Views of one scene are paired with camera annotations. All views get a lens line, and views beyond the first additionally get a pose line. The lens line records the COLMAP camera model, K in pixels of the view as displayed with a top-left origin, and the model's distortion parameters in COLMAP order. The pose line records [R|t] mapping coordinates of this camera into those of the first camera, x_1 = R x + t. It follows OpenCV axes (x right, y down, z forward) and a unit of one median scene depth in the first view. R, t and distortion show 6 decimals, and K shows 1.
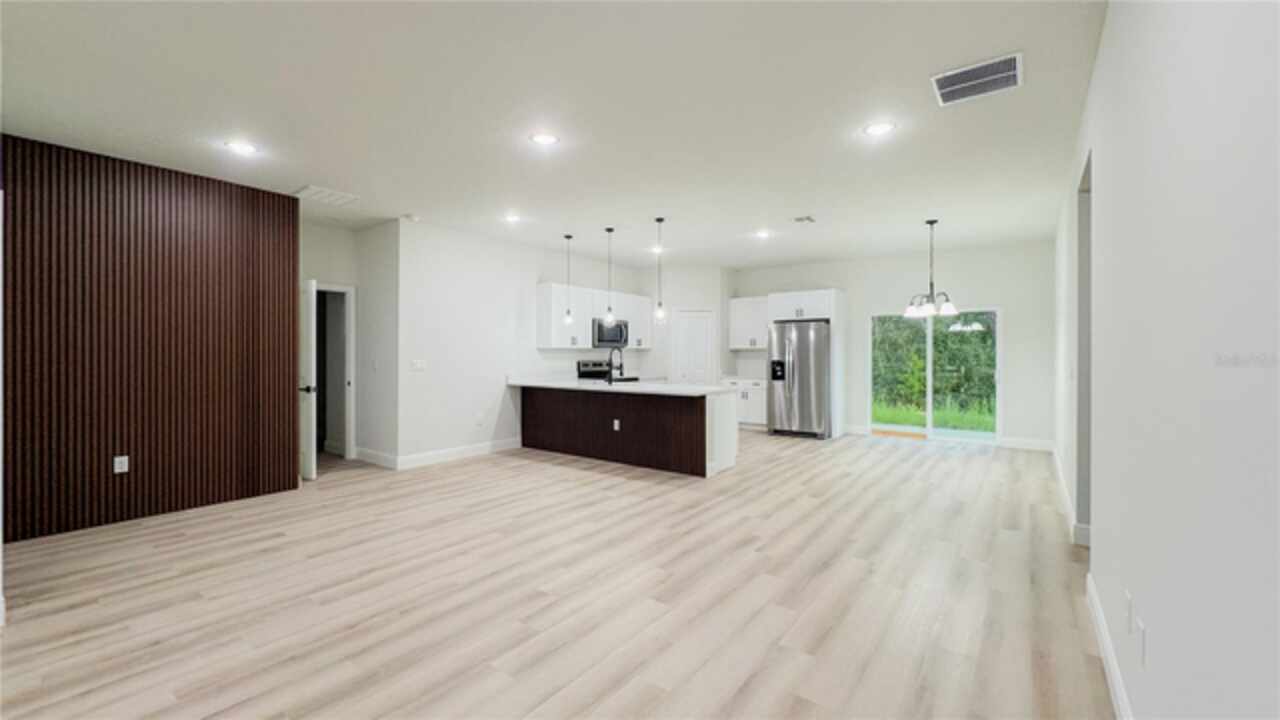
lens RADIAL K [[512.4, 0, 653.3], [0, 512.4, 352.4], [0, 0, 1]] dist [-0.002247, -0.000107]
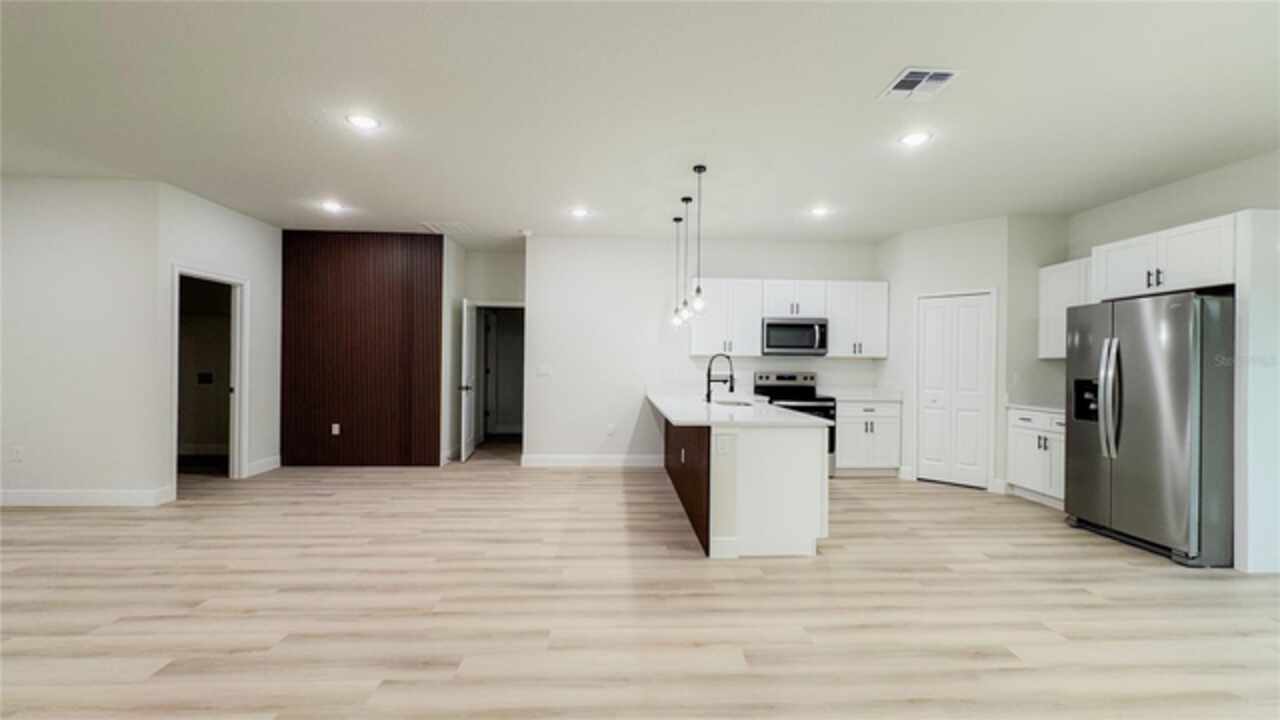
lens RADIAL K [[515.2, 0, 640.0], [0, 515.2, 360.0], [0, 0, 1]] dist [-0.002359, -0.000159]
pose [[0.630459, 0.003683, -0.776214, 0.515622], [-0.011243, 0.999927, -0.004388, 0.005335], [0.776141, 0.011493, 0.630455, 0.510023]]
